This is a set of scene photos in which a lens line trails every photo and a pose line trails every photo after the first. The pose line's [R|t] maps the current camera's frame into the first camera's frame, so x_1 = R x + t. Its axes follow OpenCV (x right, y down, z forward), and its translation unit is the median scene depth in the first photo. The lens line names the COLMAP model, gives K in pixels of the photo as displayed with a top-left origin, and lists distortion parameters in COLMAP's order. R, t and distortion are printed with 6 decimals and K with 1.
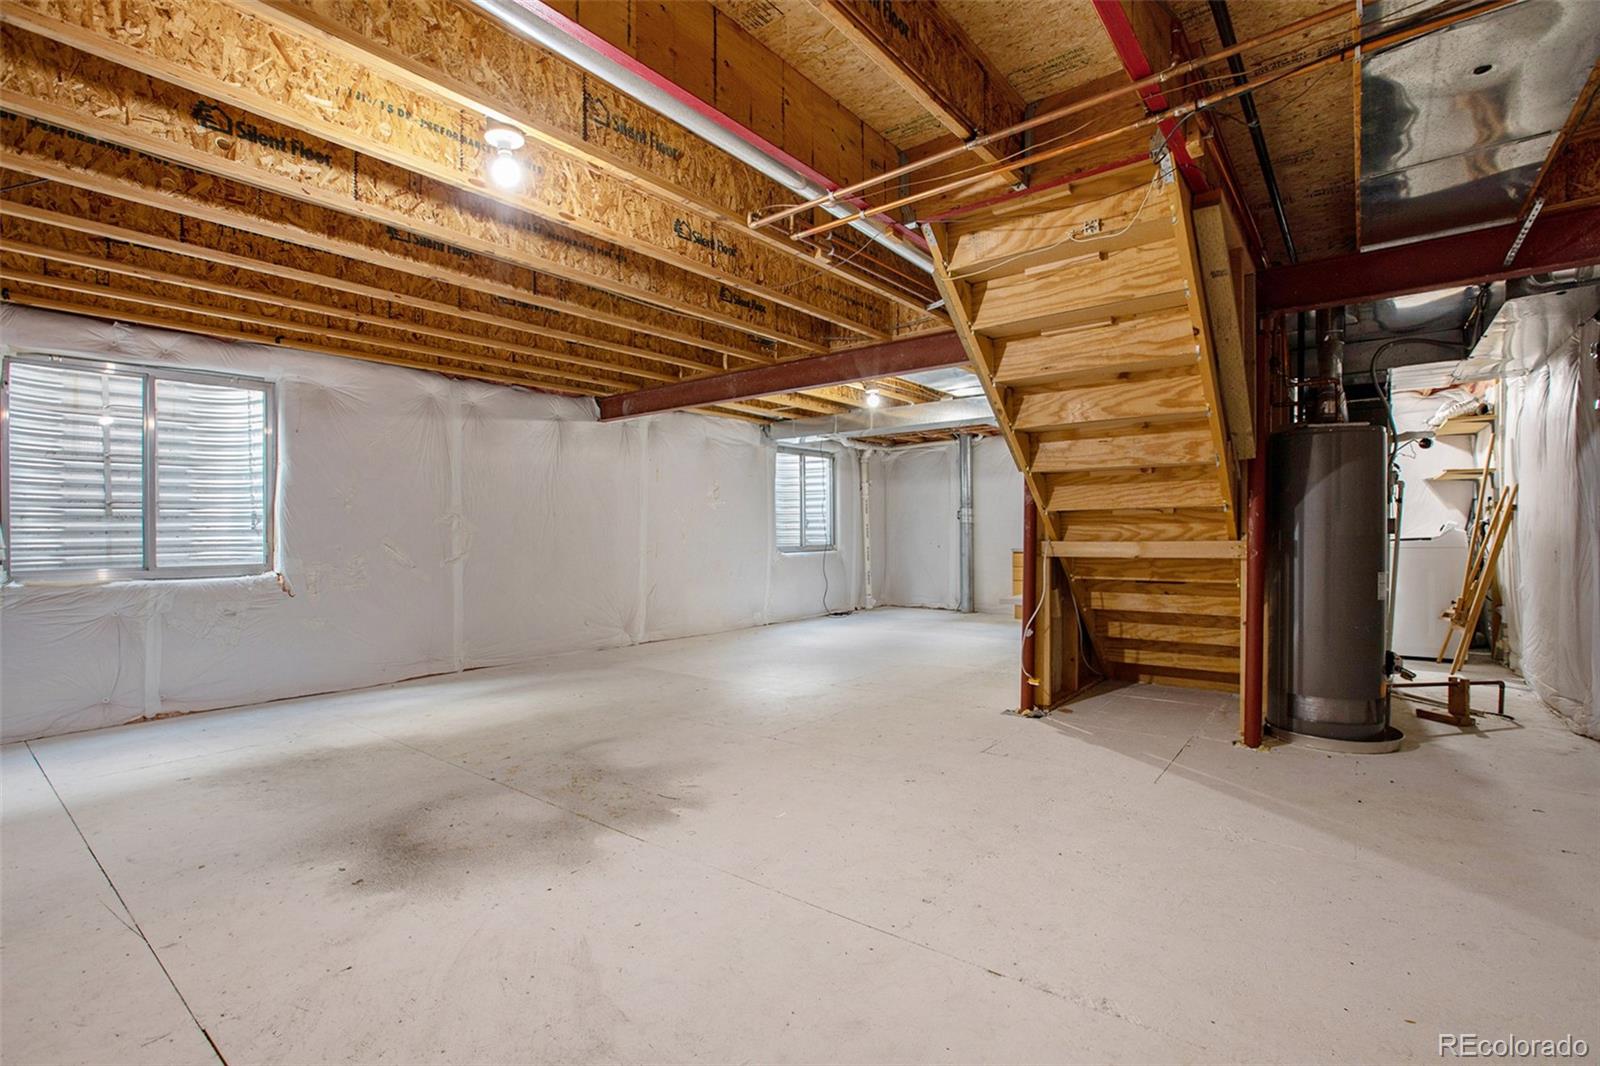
lens RADIAL K [[735.9, 0, 796.0], [0, 735.9, 522.2], [0, 0, 1]] dist [-0.049029, 0.016891]
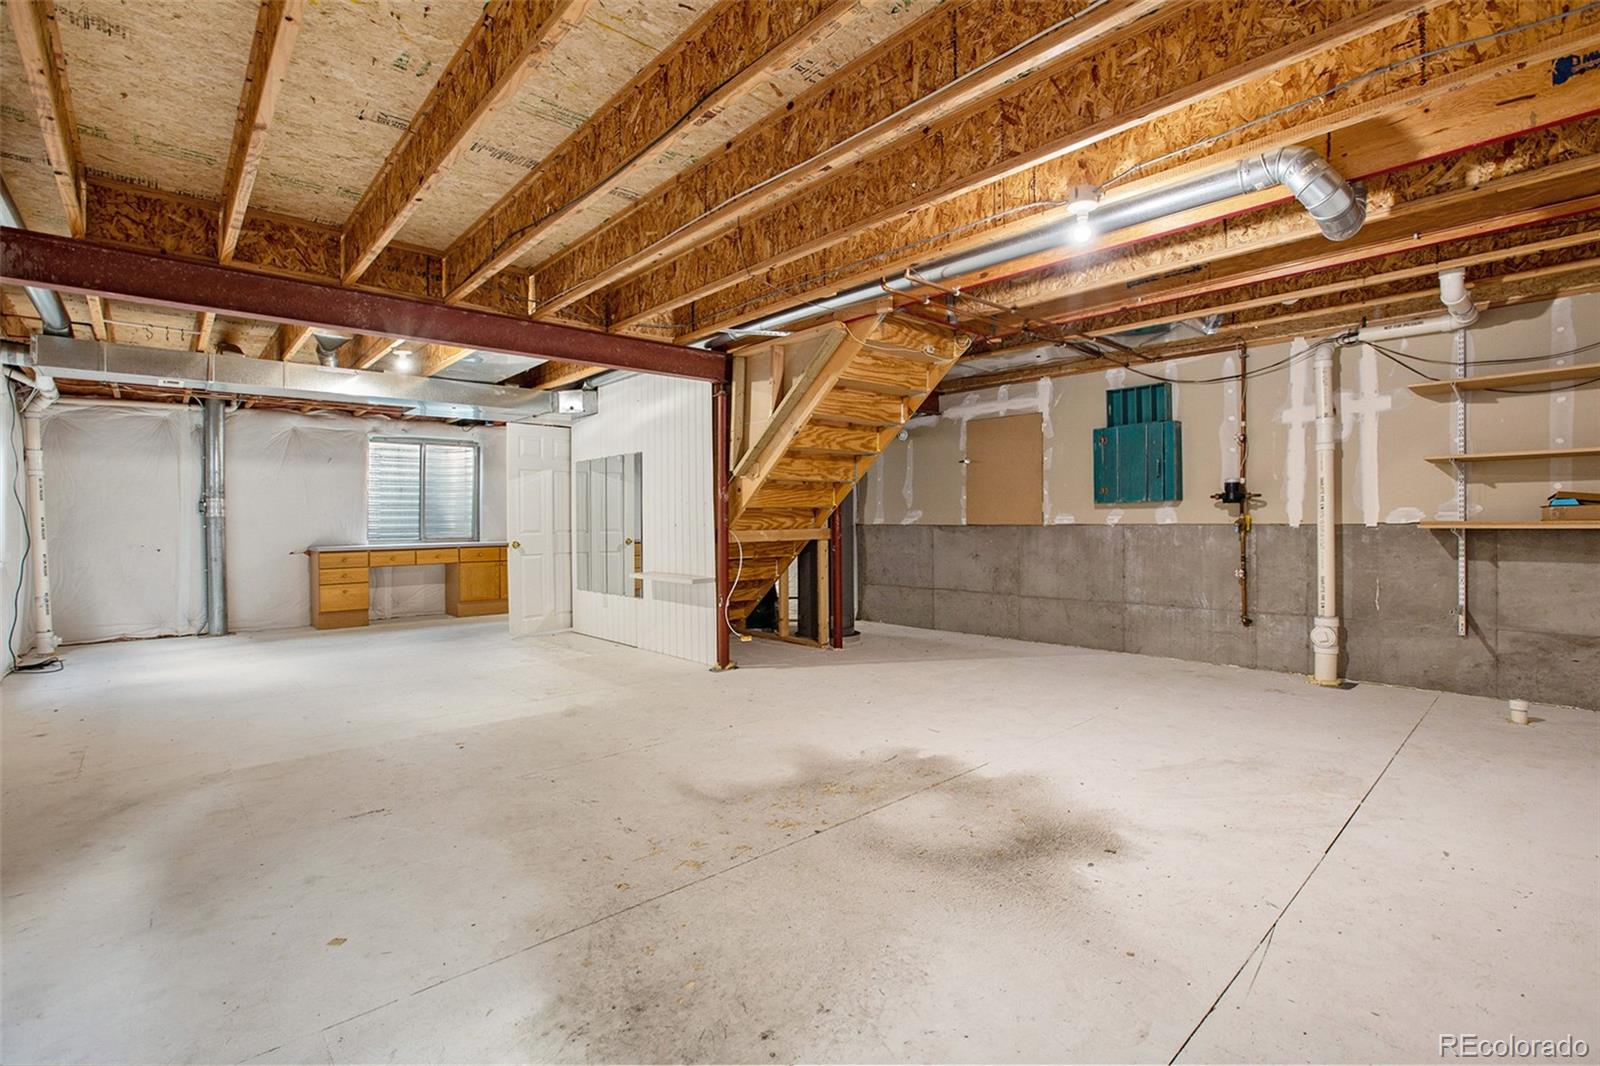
lens RADIAL K [[721.1, 0, 793.9], [0, 721.1, 525.1], [0, 0, 1]] dist [-0.047951, 0.014355]
pose [[0.175405, -0.001564, 0.984495, -1.235172], [-0.004072, 0.999989, 0.002314, 0.017187], [-0.984488, -0.004415, 0.175397, 0.922256]]
